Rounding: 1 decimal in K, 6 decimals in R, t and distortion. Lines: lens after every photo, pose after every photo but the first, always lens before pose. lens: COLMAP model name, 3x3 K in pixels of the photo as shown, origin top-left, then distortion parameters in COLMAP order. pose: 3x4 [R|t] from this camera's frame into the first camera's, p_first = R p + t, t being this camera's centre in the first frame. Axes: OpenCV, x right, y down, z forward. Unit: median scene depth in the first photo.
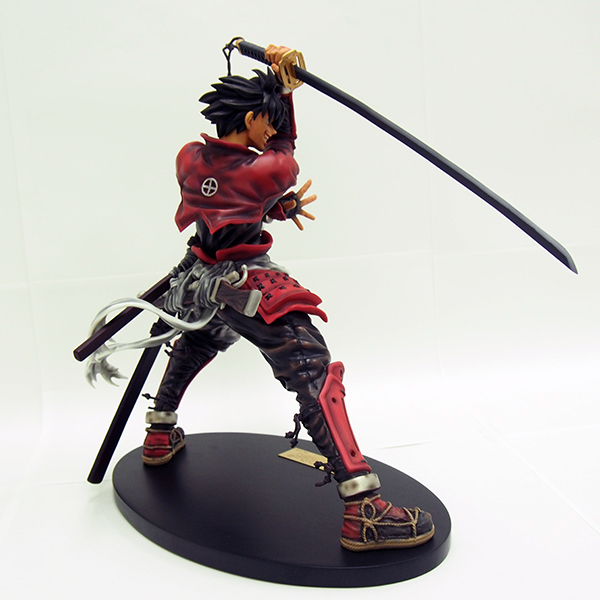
lens RADIAL K [[858.4, 0, 300.0], [0, 858.4, 300.0], [0, 0, 1]] dist [0.007465, -0.008370]
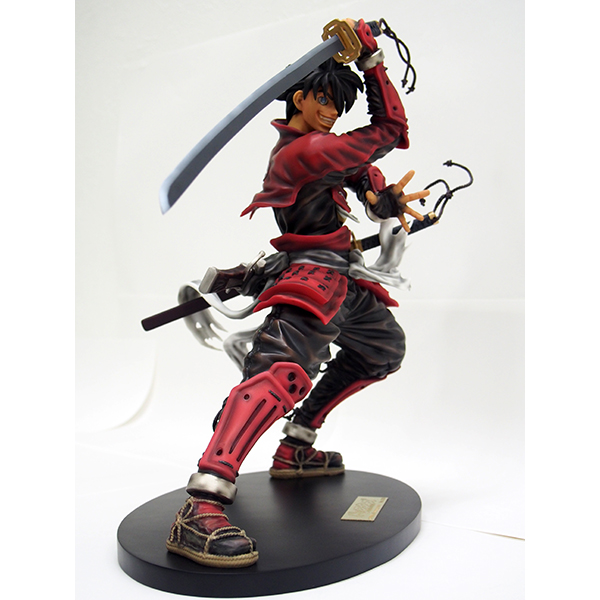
lens RADIAL K [[1036.2, 0, 300.0], [0, 1036.2, 300.0], [0, 0, 1]] dist [0.005949, 0.018687]
pose [[0.558220, 0.065758, -0.827083, 0.882707], [-0.178413, 0.983048, -0.042258, 0.051268], [0.810284, 0.171151, 0.560489, 0.406638]]
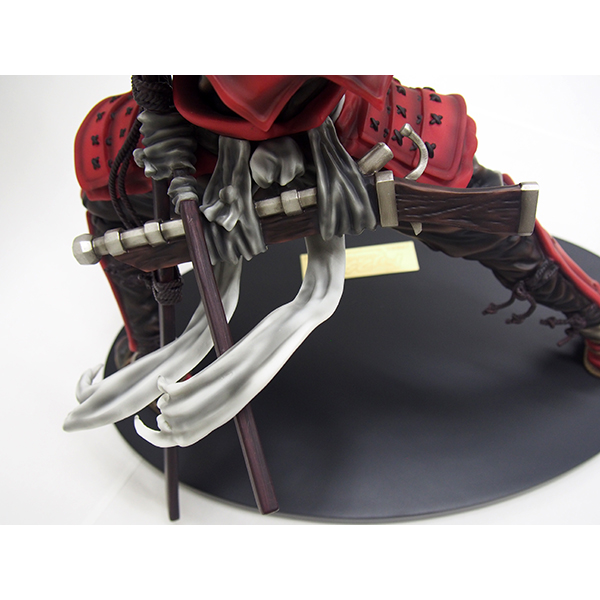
lens RADIAL K [[638.1, 0, 300.0], [0, 638.1, 300.0], [0, 0, 1]] dist [0.023437, -0.002921]
pose [[0.634196, -0.644985, 0.426369, -0.306779], [0.182586, 0.660792, 0.728022, -0.239036], [-0.751304, -0.383859, 0.536837, 0.810309]]
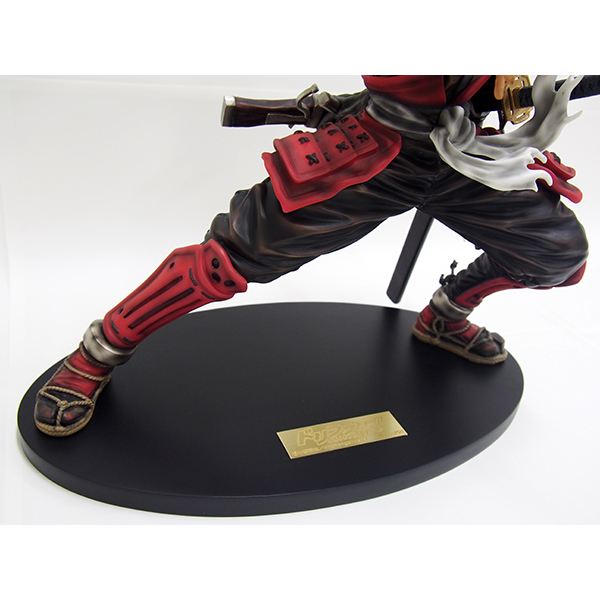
lens RADIAL K [[638.1, 0, 300.0], [0, 638.1, 300.0], [0, 0, 1]] dist [0.023437, -0.002921]
pose [[-0.356245, 0.455645, -0.815768, 0.438041], [-0.247079, 0.796035, 0.552522, -0.183277], [0.901133, 0.398392, -0.171003, 1.135275]]
